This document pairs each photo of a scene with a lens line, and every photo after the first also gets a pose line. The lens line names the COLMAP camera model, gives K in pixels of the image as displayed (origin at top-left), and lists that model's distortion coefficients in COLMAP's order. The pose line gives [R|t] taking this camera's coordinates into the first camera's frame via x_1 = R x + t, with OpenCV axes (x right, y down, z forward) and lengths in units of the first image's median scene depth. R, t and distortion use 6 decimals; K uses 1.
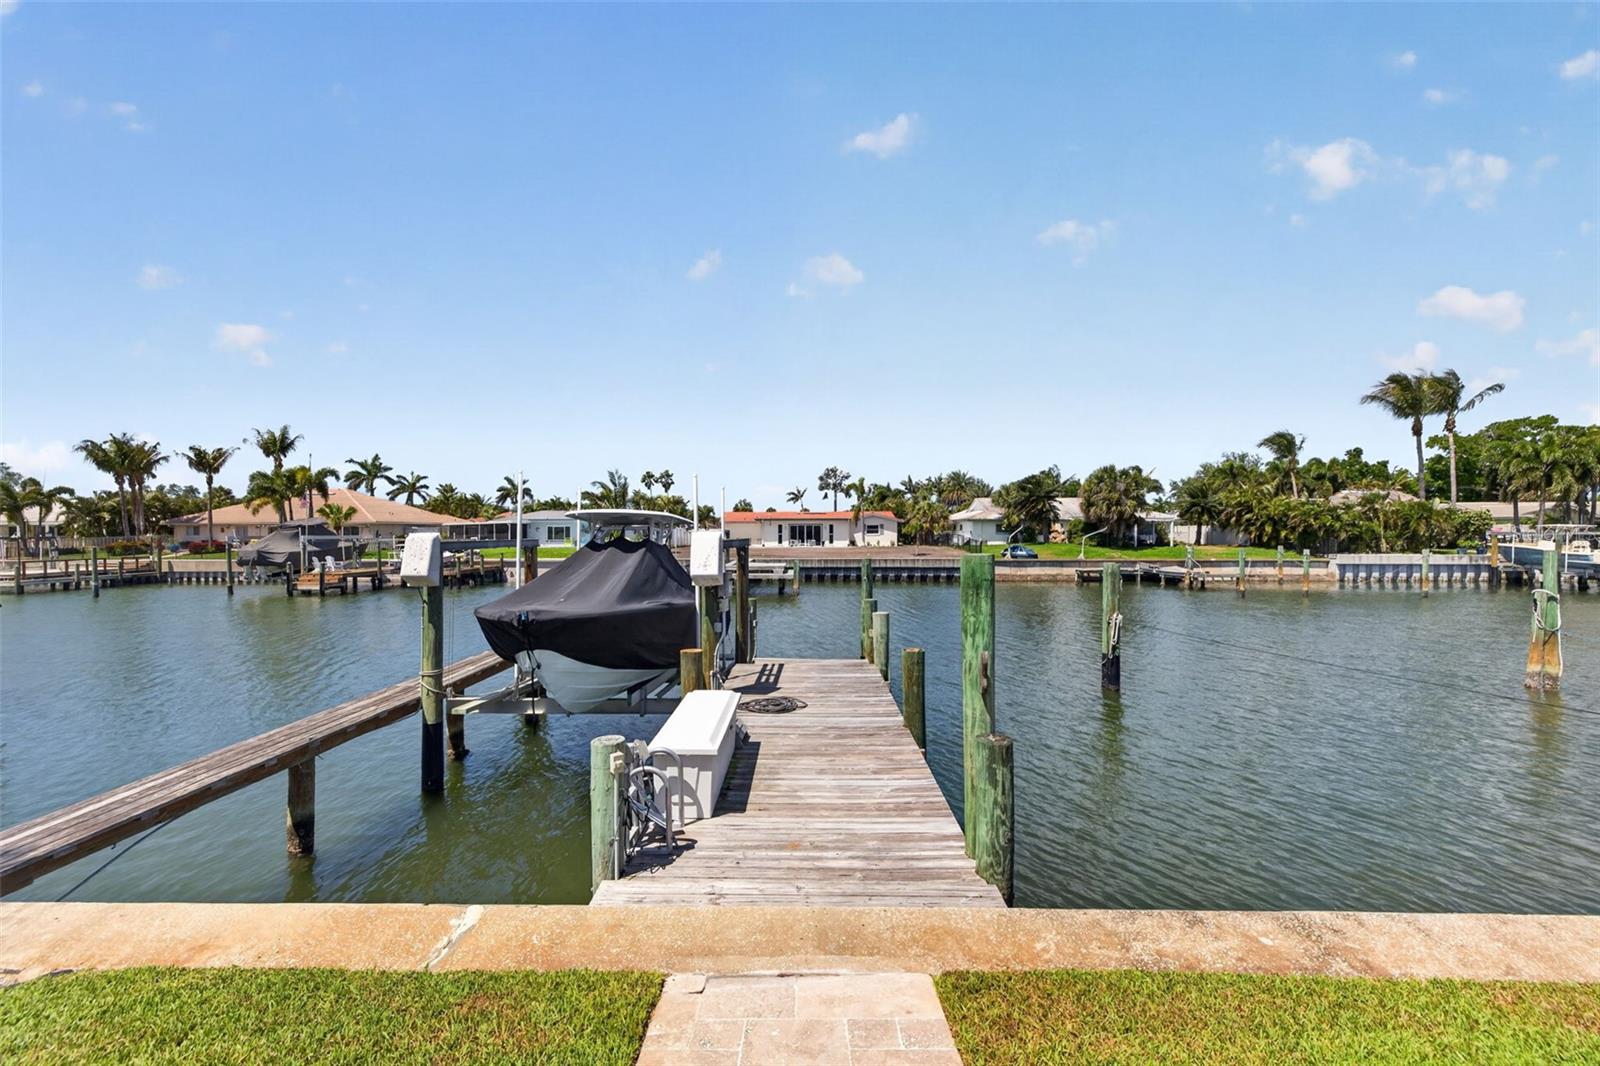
lens RADIAL K [[675.8, 0, 793.1], [0, 675.8, 527.4], [0, 0, 1]] dist [-0.002752, 0.000534]
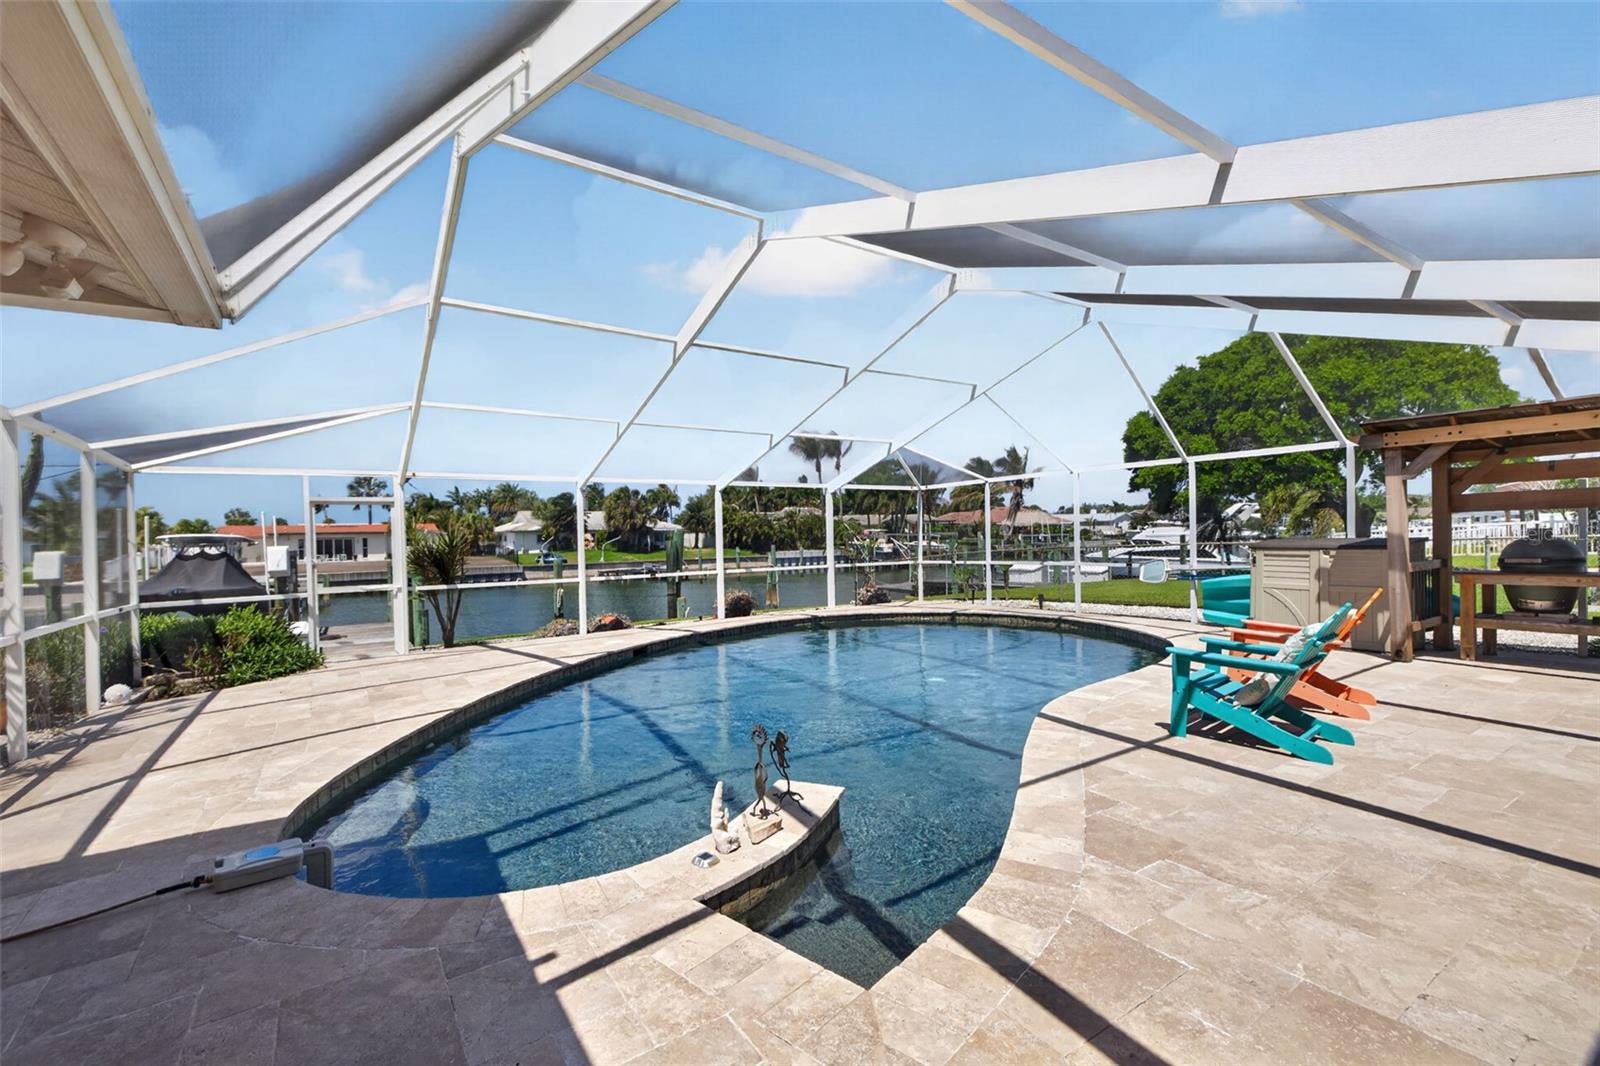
lens RADIAL K [[692.3, 0, 793.4], [0, 692.3, 547.8], [0, 0, 1]] dist [0.002242, 0.000066]
pose [[0.820310, -0.028499, 0.571209, -0.009218], [0.019188, 0.999567, 0.022315, -0.000955], [-0.571597, -0.007345, 0.820502, -0.206874]]
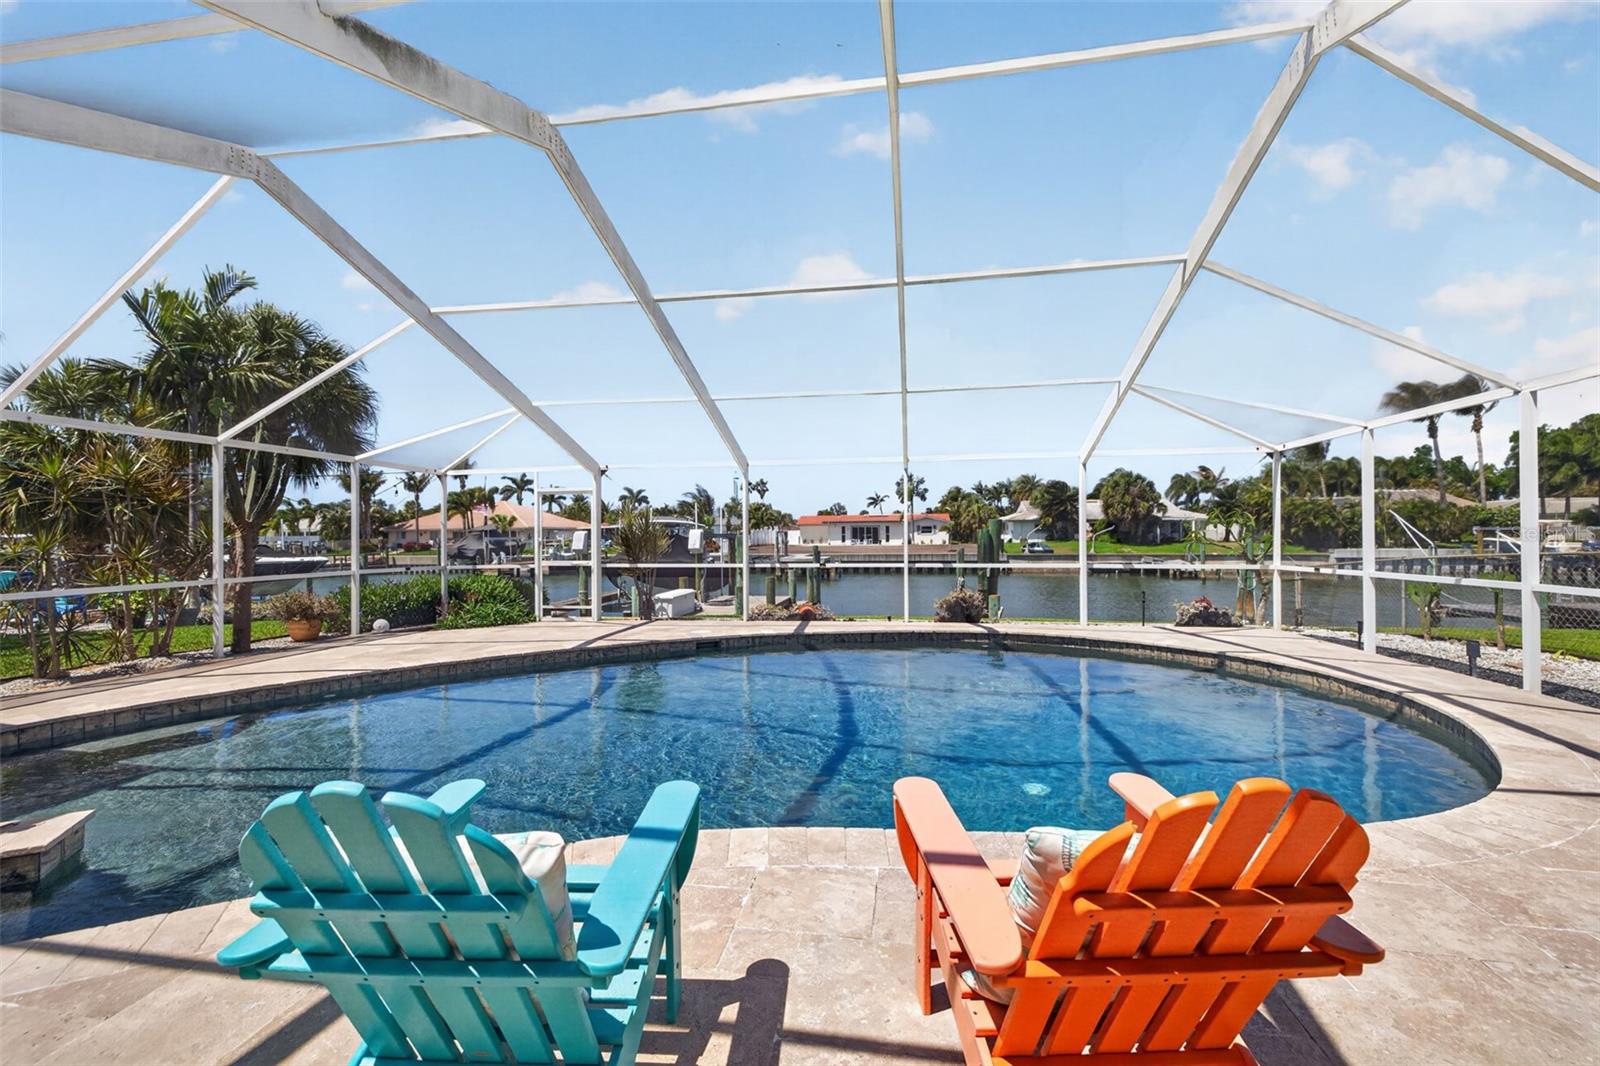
lens RADIAL K [[675.8, 0, 783.3], [0, 675.8, 531.5], [0, 0, 1]] dist [-0.002752, 0.000534]
pose [[0.984455, -0.007698, -0.175469, 0.091351], [0.008184, 0.999964, 0.002049, 0.001495], [0.175447, -0.003453, 0.984483, -0.194281]]
